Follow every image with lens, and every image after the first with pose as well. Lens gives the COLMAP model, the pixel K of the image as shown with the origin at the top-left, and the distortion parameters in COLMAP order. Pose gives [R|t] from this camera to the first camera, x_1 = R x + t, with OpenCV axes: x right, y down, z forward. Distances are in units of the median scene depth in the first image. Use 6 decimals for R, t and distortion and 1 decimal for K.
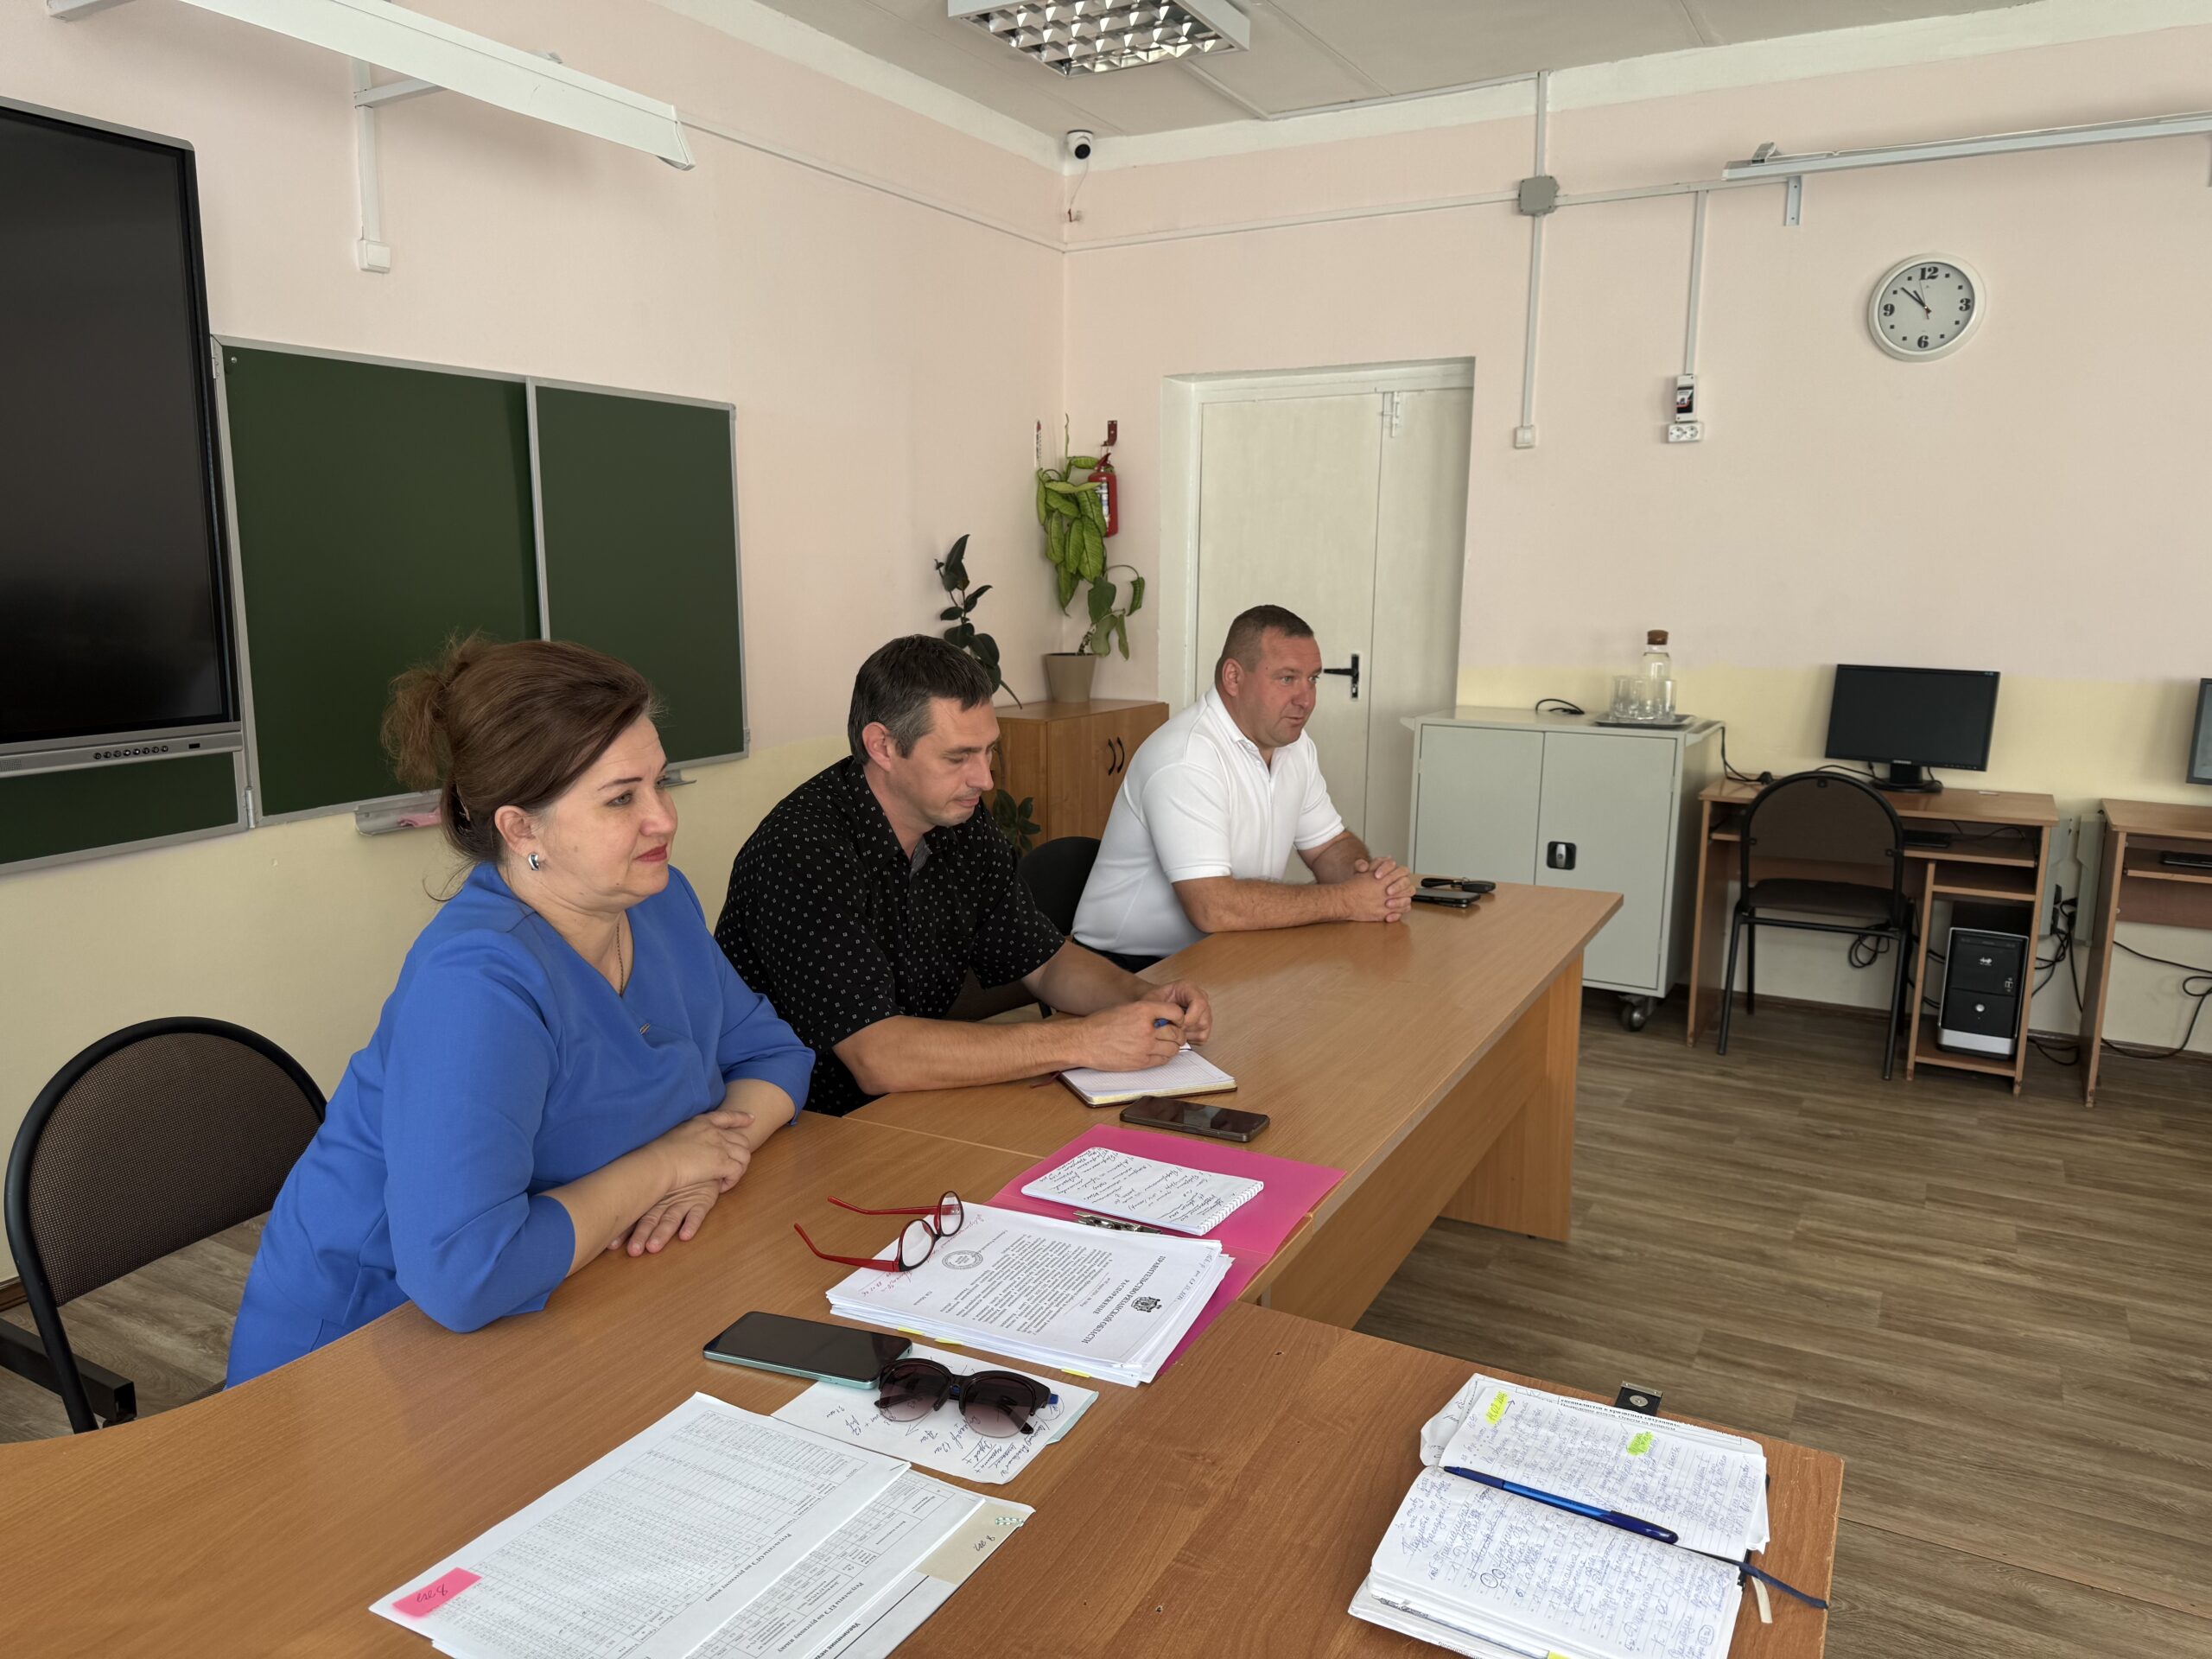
lens RADIAL K [[1539.8, 0, 1061.4], [0, 1539.8, 826.9], [0, 0, 1]] dist [-0.043463, -0.003106]
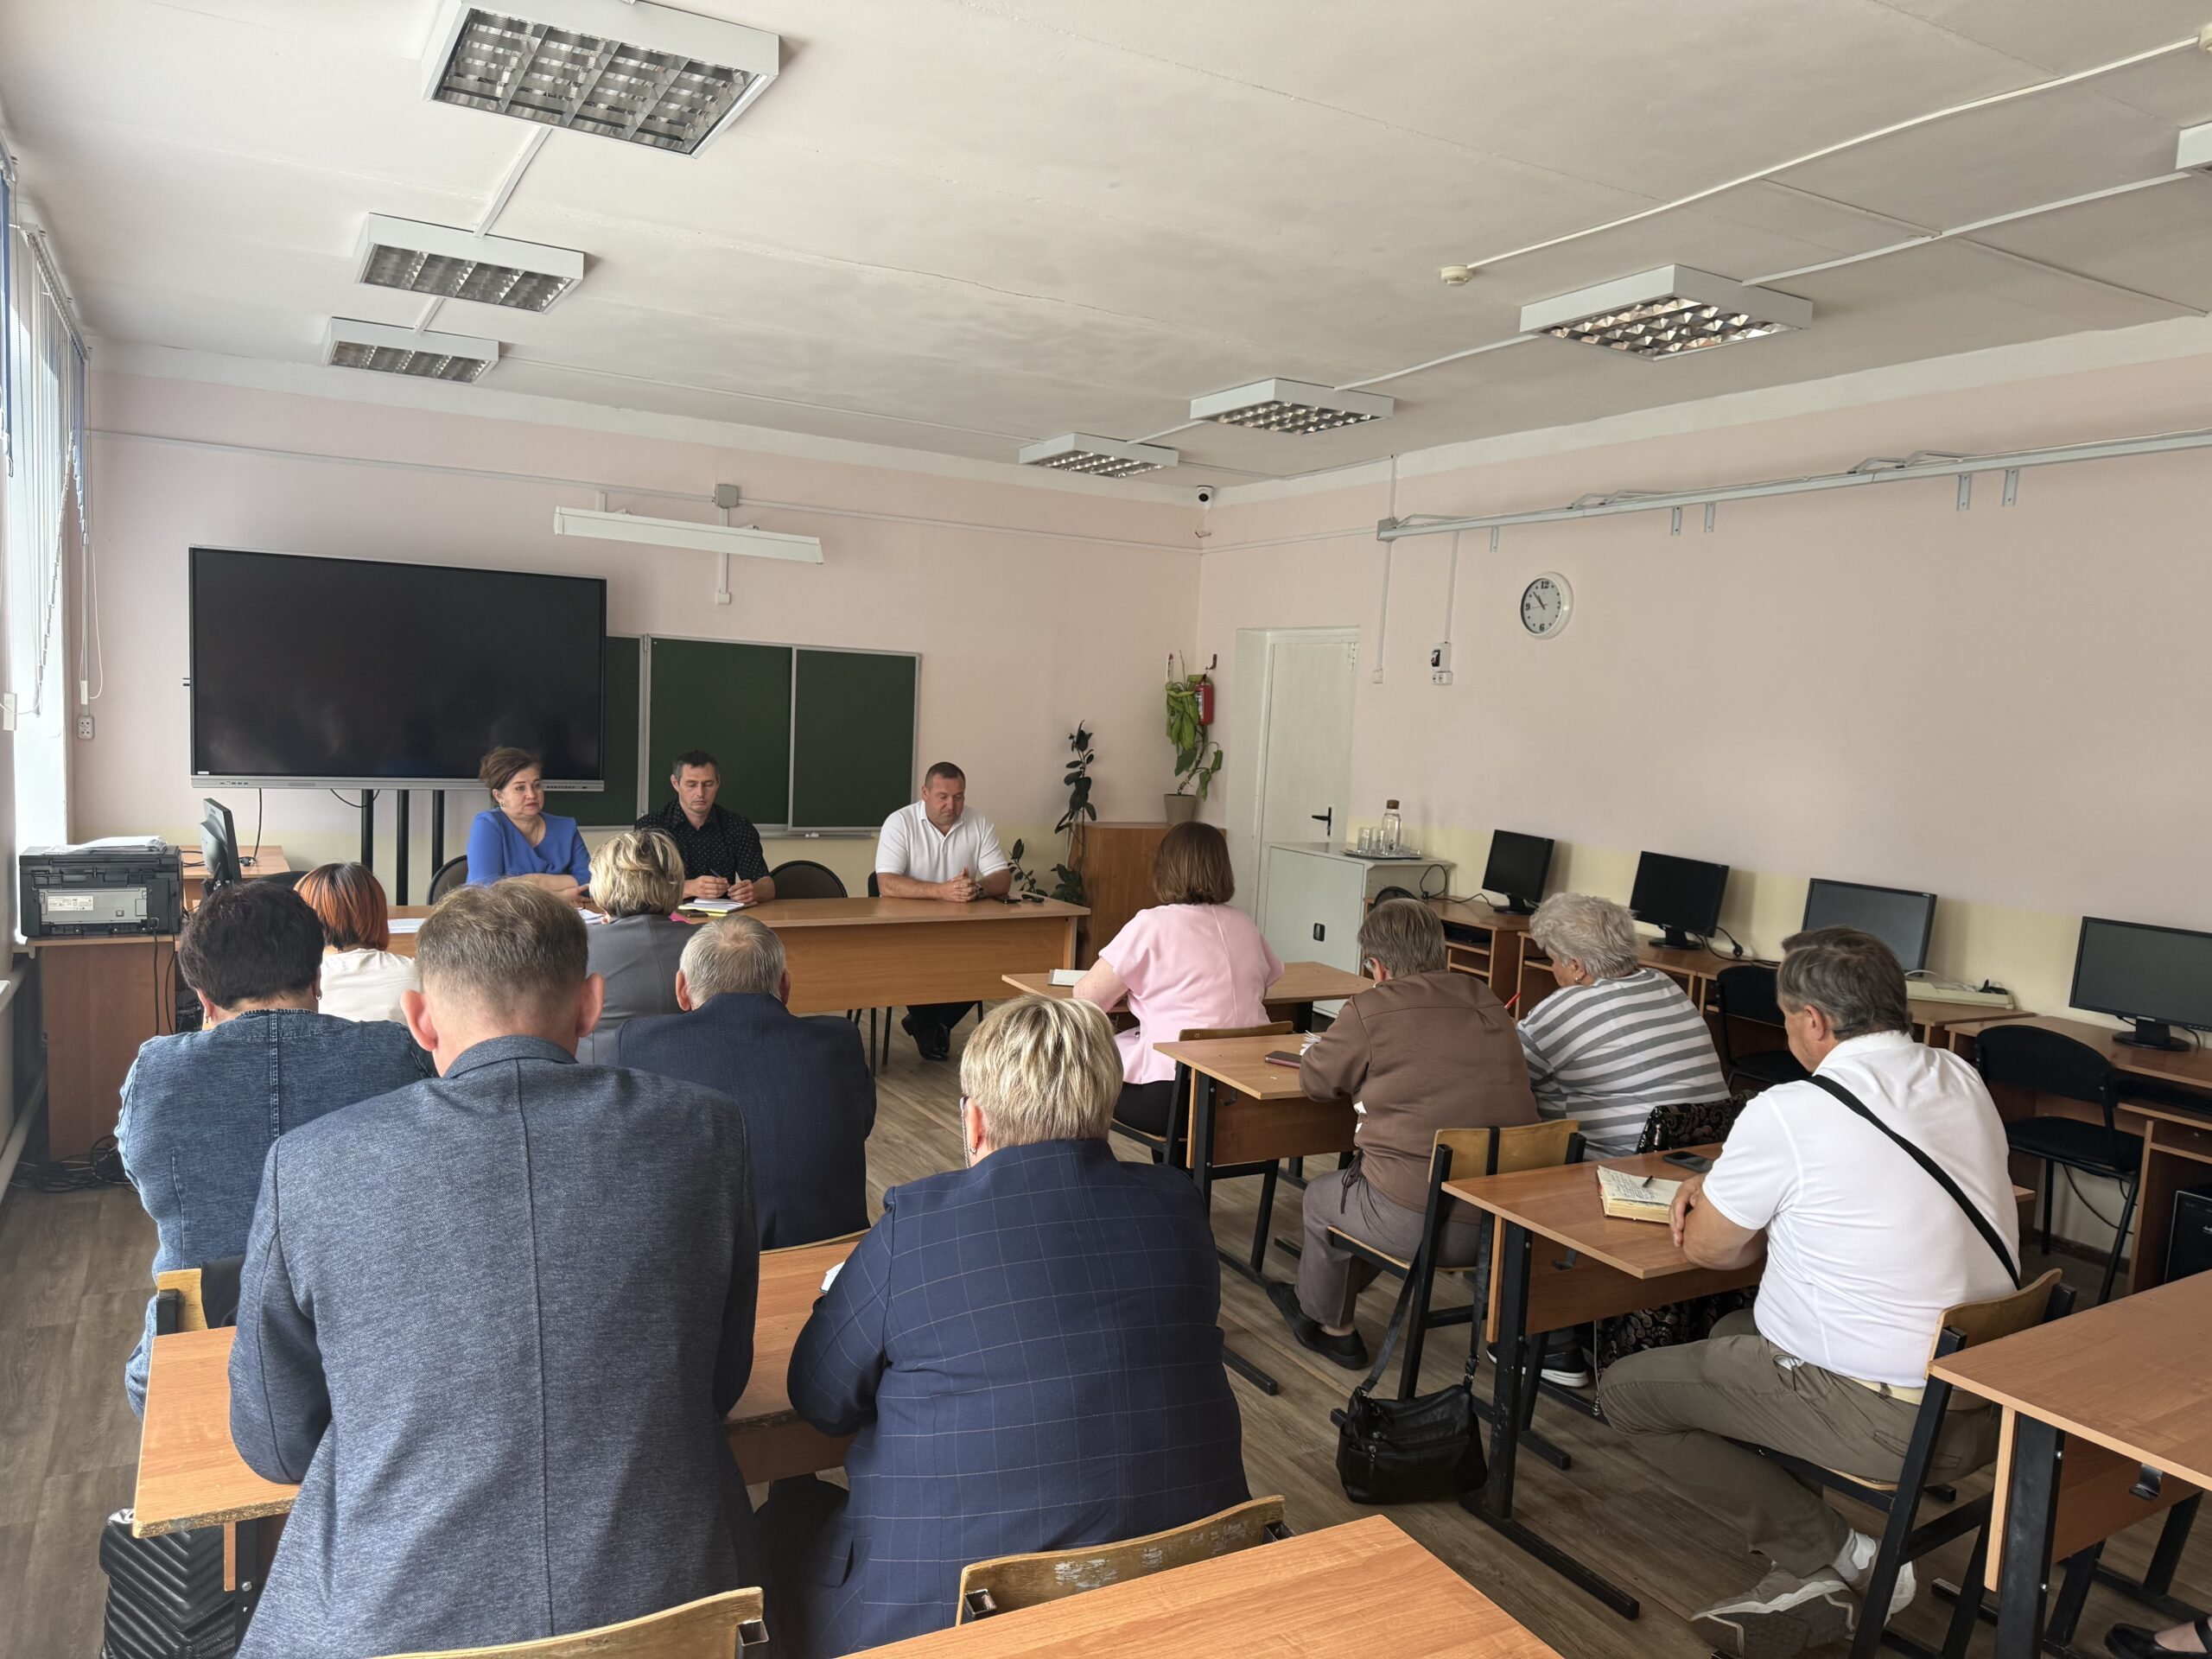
lens RADIAL K [[1539.8, 0, 1061.4], [0, 1539.8, 826.9], [0, 0, 1]] dist [-0.043463, -0.003106]
pose [[0.847589, 0.083217, -0.524088, 0.842725], [-0.132928, 0.989435, -0.057872, 0.035456], [0.513735, 0.118717, 0.849696, -0.491799]]
